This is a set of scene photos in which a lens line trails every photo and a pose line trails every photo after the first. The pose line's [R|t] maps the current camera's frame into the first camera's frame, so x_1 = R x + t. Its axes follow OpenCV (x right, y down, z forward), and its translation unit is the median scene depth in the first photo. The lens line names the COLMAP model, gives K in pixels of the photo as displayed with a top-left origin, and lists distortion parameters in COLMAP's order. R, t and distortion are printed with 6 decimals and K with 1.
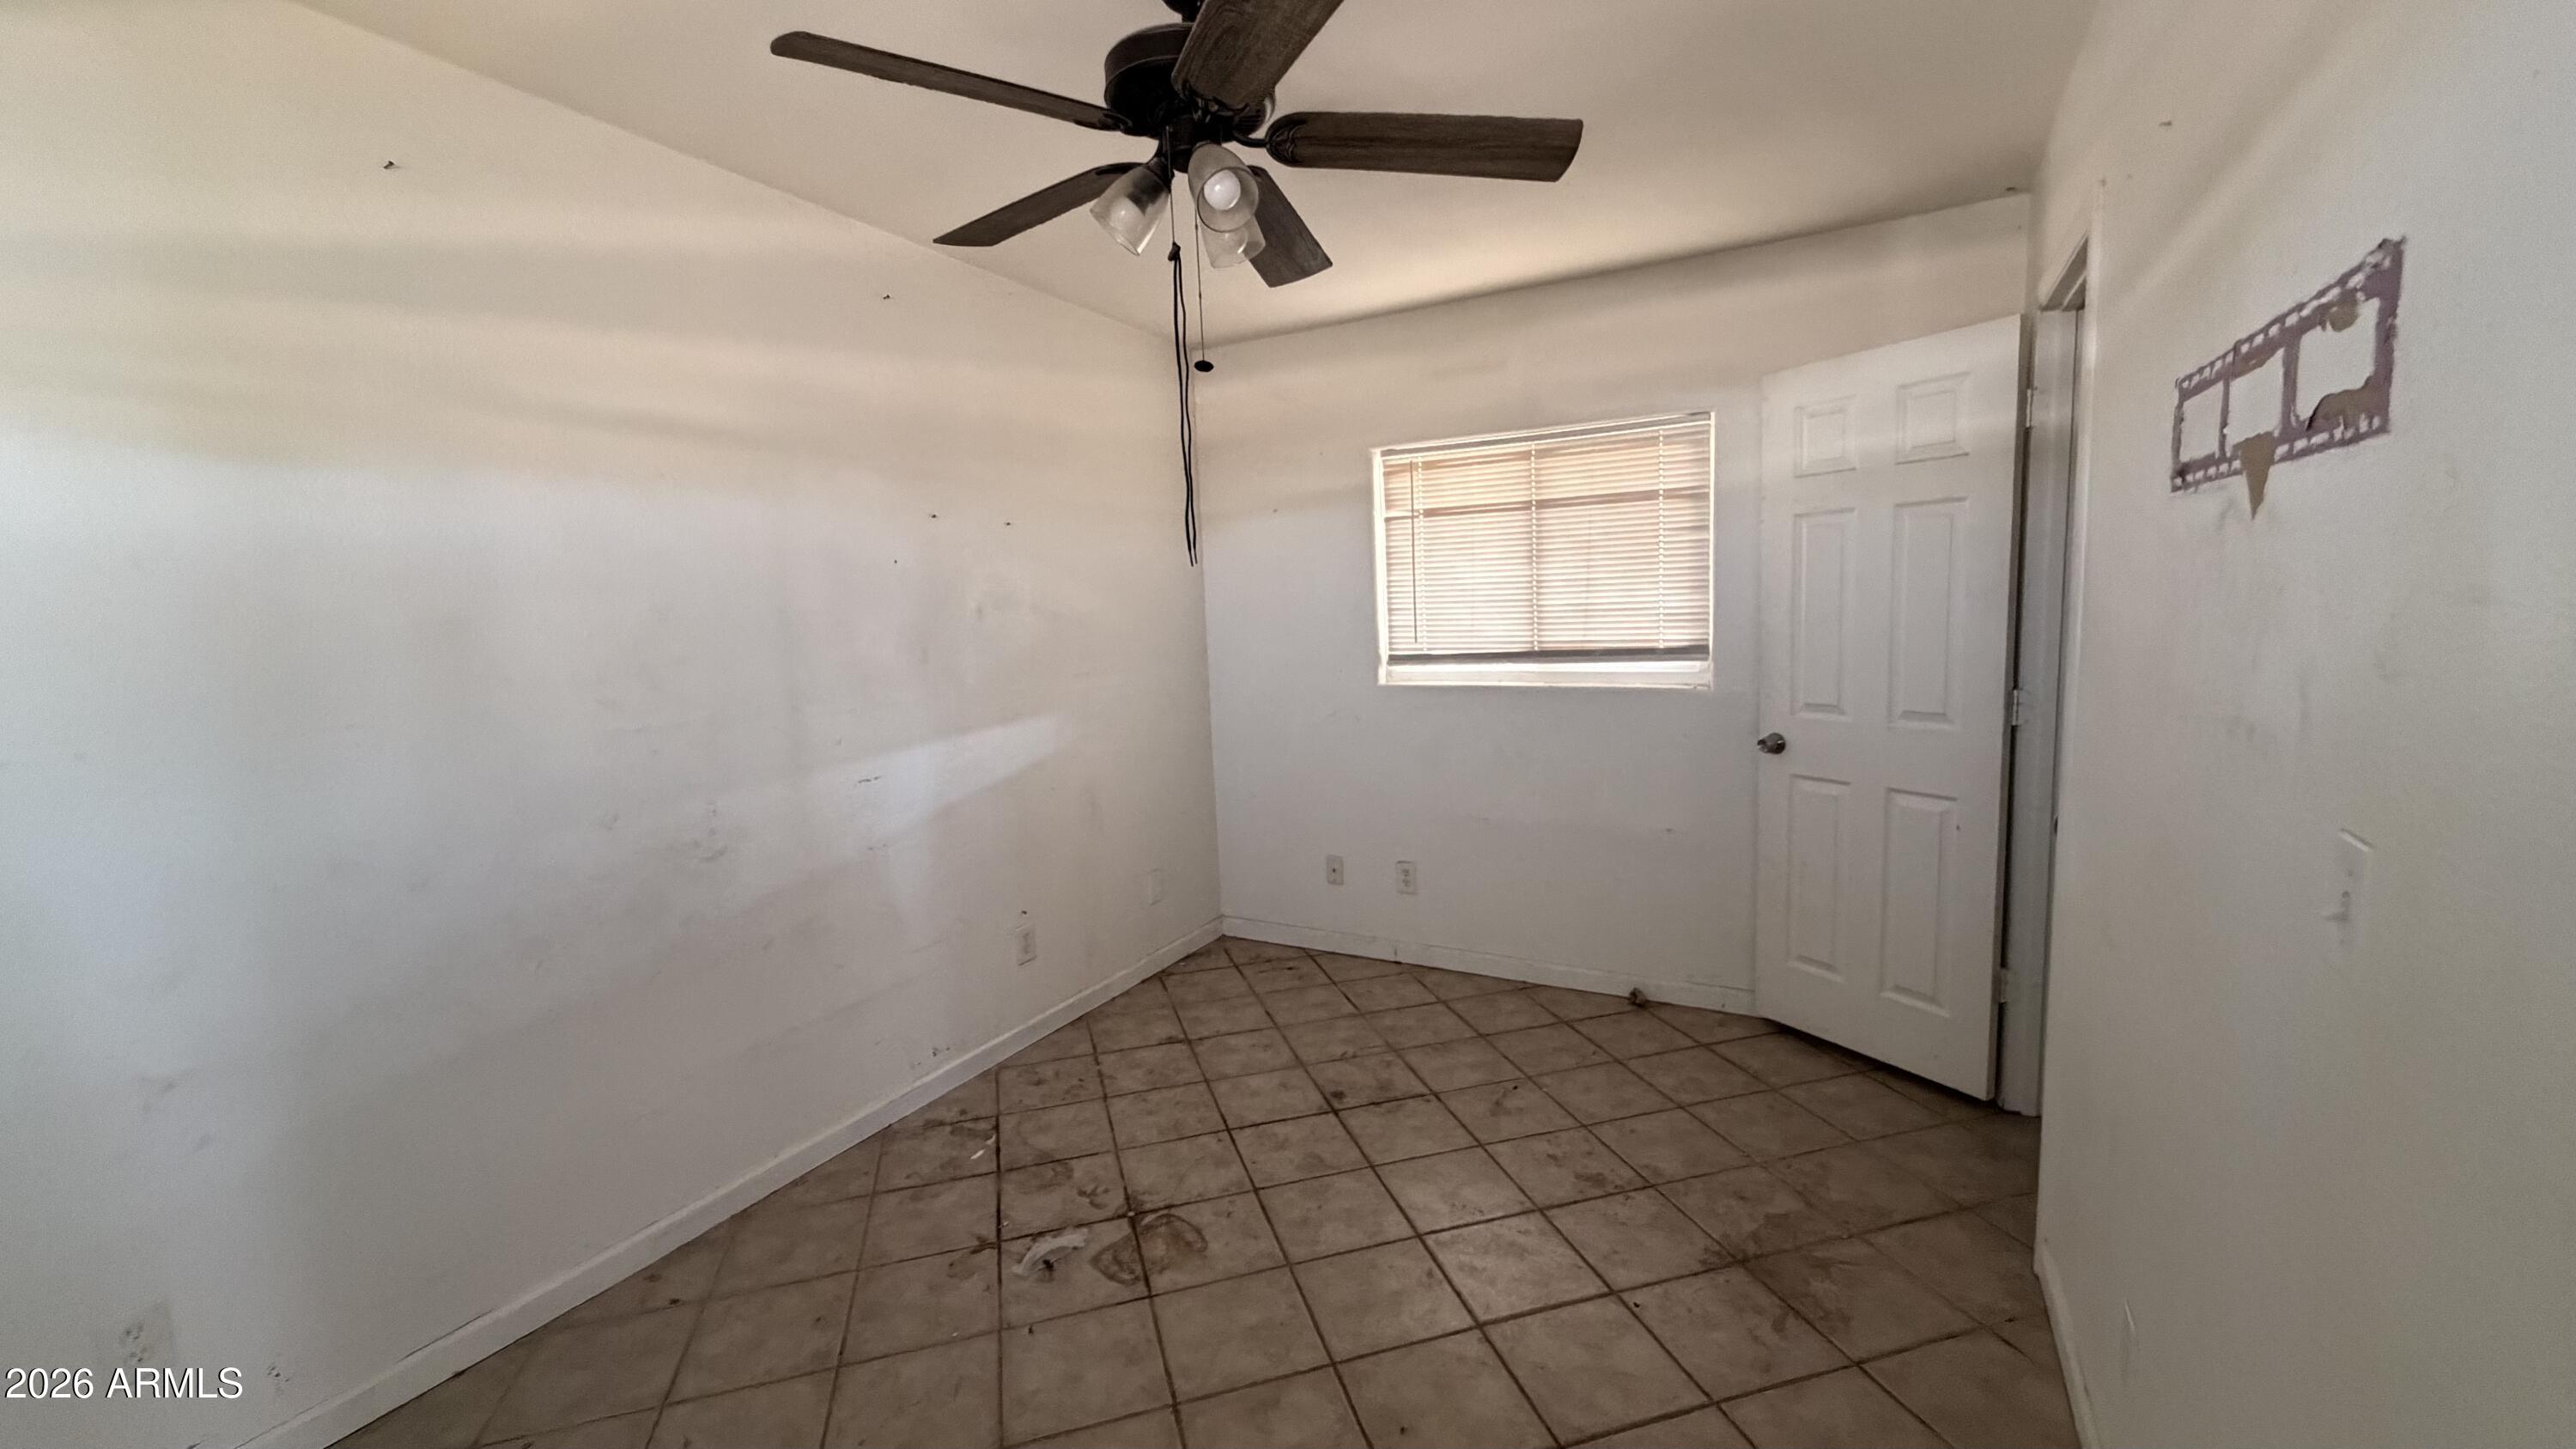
lens RADIAL K [[1030.0, 0, 1282.4], [0, 1030.0, 721.8], [0, 0, 1]] dist [0.001178, 0.000481]
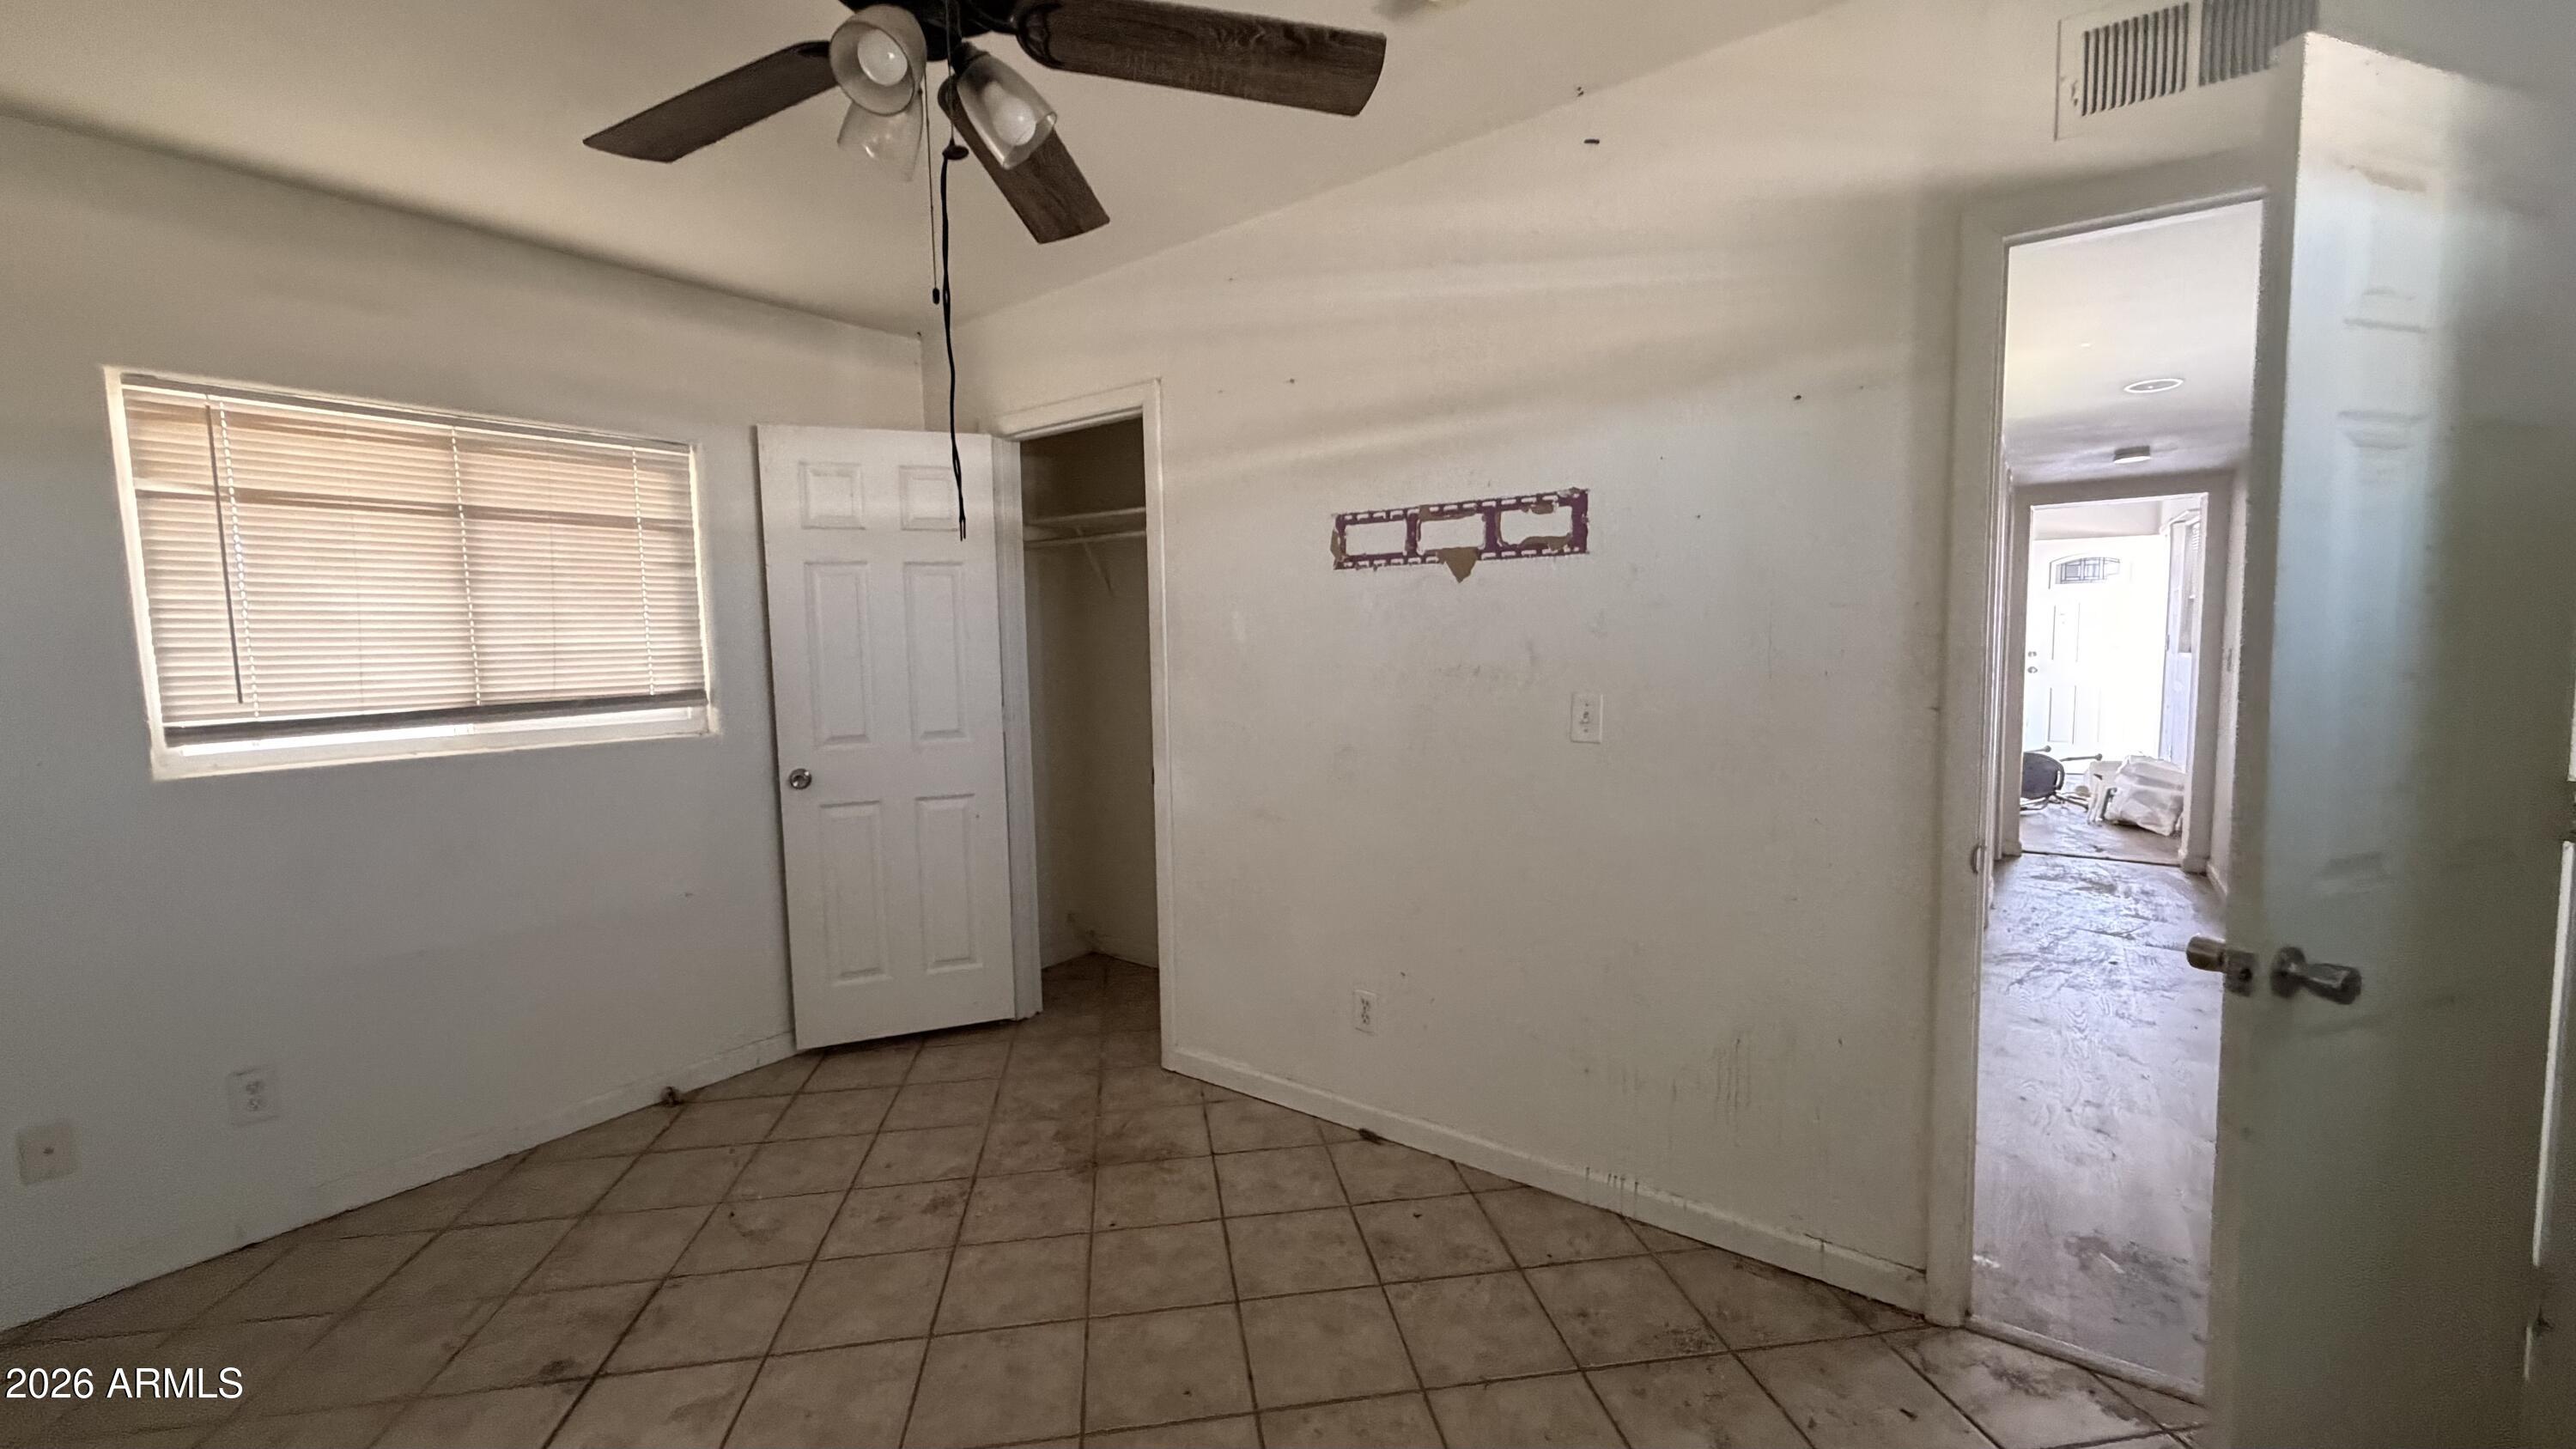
lens RADIAL K [[1030.0, 0, 1282.4], [0, 1030.0, 721.8], [0, 0, 1]] dist [0.001178, 0.000481]
pose [[0.118003, -0.046028, 0.991946, -0.459492], [0.134193, 0.990501, 0.029997, -0.001918], [-0.983904, 0.129573, 0.123059, 0.361550]]
